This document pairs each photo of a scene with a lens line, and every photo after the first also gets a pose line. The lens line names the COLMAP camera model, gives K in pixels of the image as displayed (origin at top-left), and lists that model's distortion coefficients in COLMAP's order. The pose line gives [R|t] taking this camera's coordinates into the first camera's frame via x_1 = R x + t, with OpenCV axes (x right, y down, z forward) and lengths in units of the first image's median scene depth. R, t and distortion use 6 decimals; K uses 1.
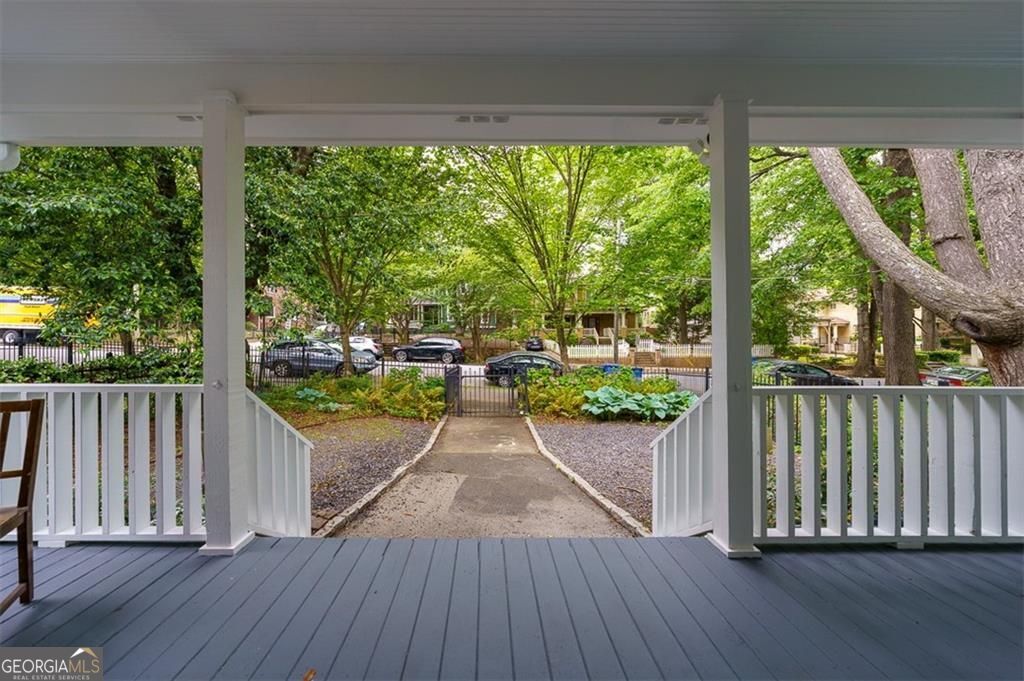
lens RADIAL K [[347.4, 0, 515.4], [0, 347.4, 337.3], [0, 0, 1]] dist [-0.000570, -0.000056]
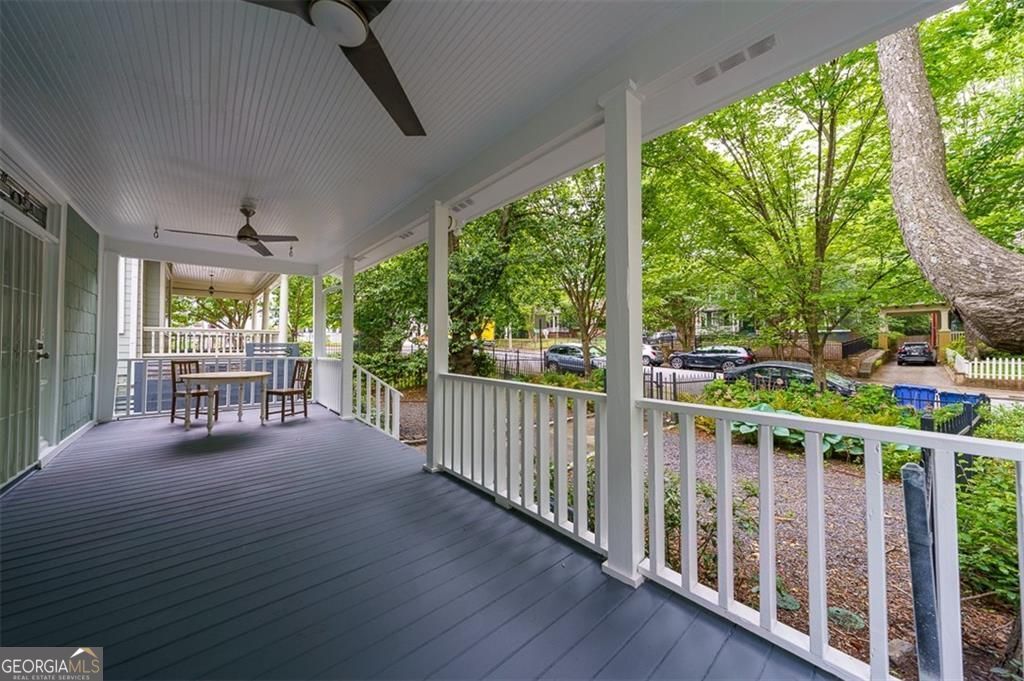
lens RADIAL K [[347.4, 0, 515.4], [0, 347.4, 337.3], [0, 0, 1]] dist [-0.000570, -0.000056]
pose [[0.664252, -0.012609, -0.747402, 1.276131], [-0.001455, 0.999834, -0.018161, 0.001598], [0.747507, 0.013151, 0.664123, 0.098056]]
